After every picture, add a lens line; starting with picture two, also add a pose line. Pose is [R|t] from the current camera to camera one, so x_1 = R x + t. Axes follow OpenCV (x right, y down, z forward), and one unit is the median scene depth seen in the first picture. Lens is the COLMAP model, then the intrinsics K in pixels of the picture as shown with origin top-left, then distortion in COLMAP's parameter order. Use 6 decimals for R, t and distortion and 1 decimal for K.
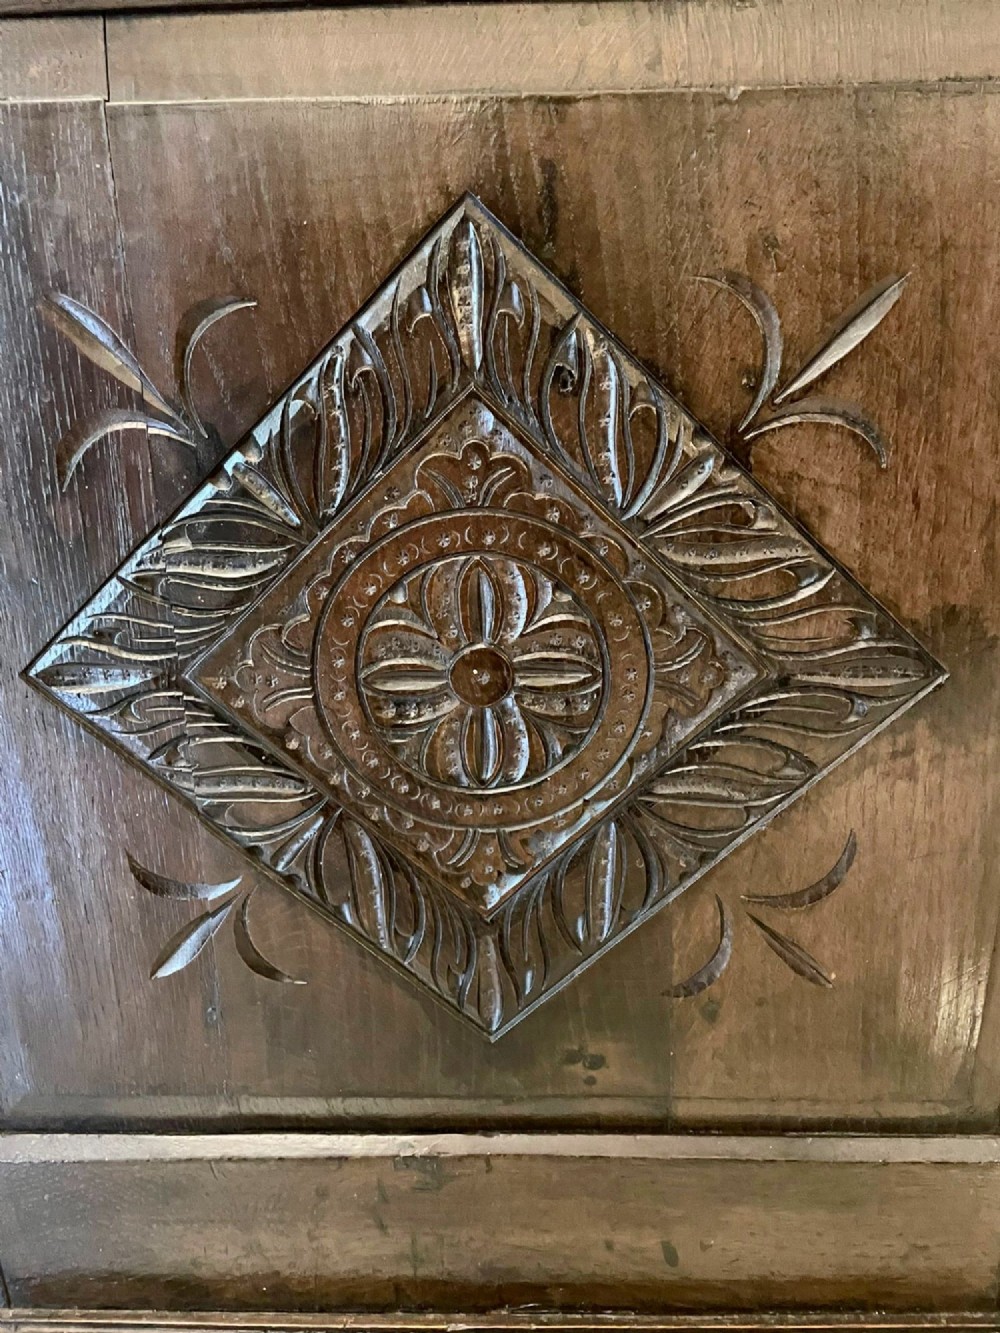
lens RADIAL K [[1038.0, 0, 507.8], [0, 1038.0, 654.8], [0, 0, 1]] dist [0.058589, -0.085052]
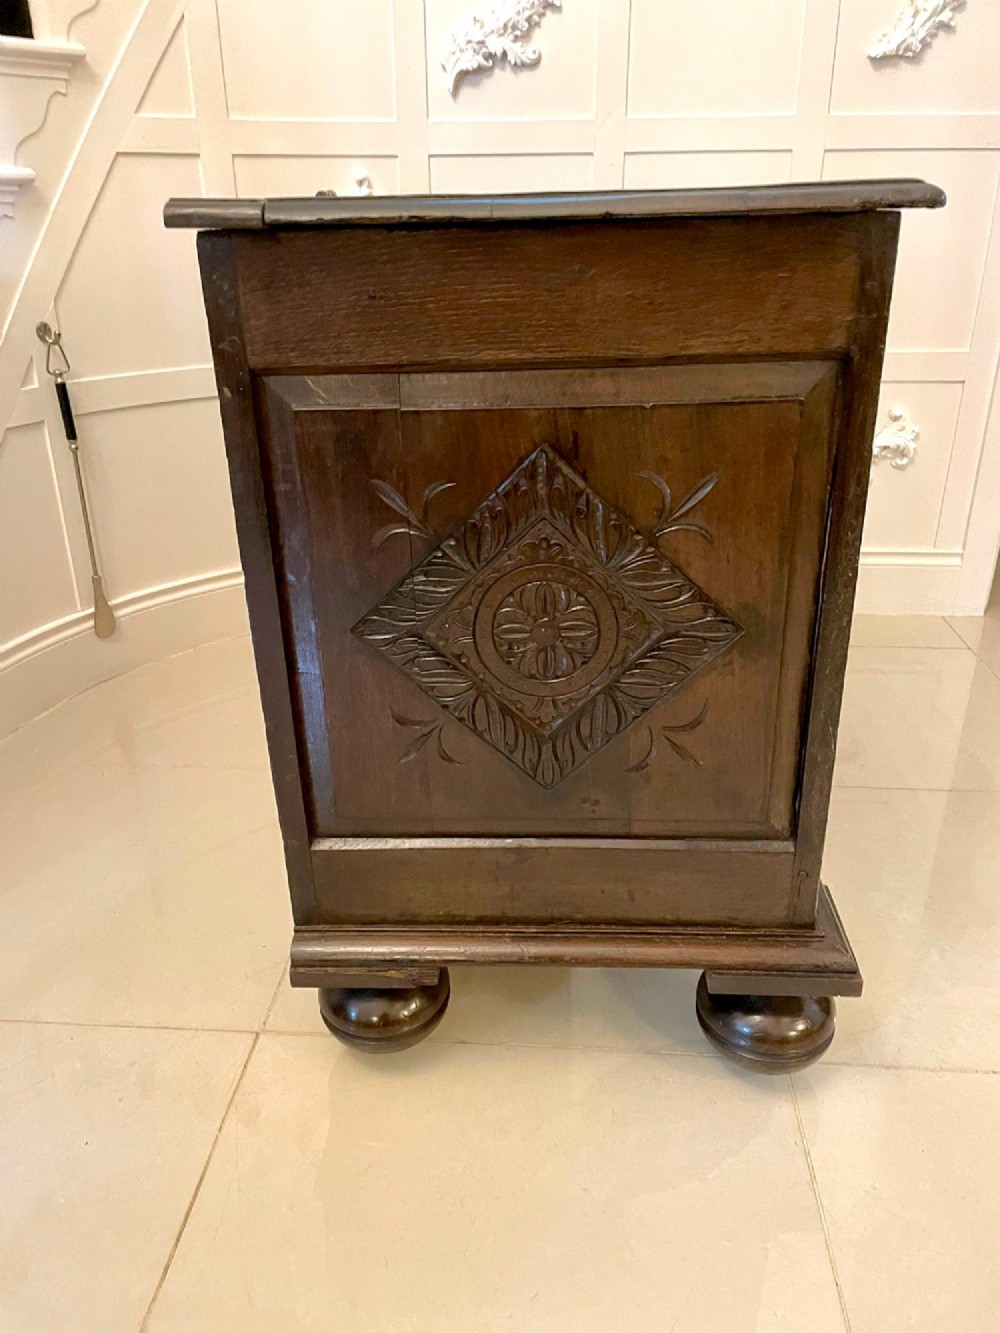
lens RADIAL K [[1038.0, 0, 509.6], [0, 1038.0, 664.8], [0, 0, 1]] dist [0.058589, -0.085052]
pose [[0.999521, 0.000324, -0.030948, -0.034902], [0.002802, 0.994891, 0.100914, -0.142275], [0.030823, -0.100952, 0.994414, -1.339729]]
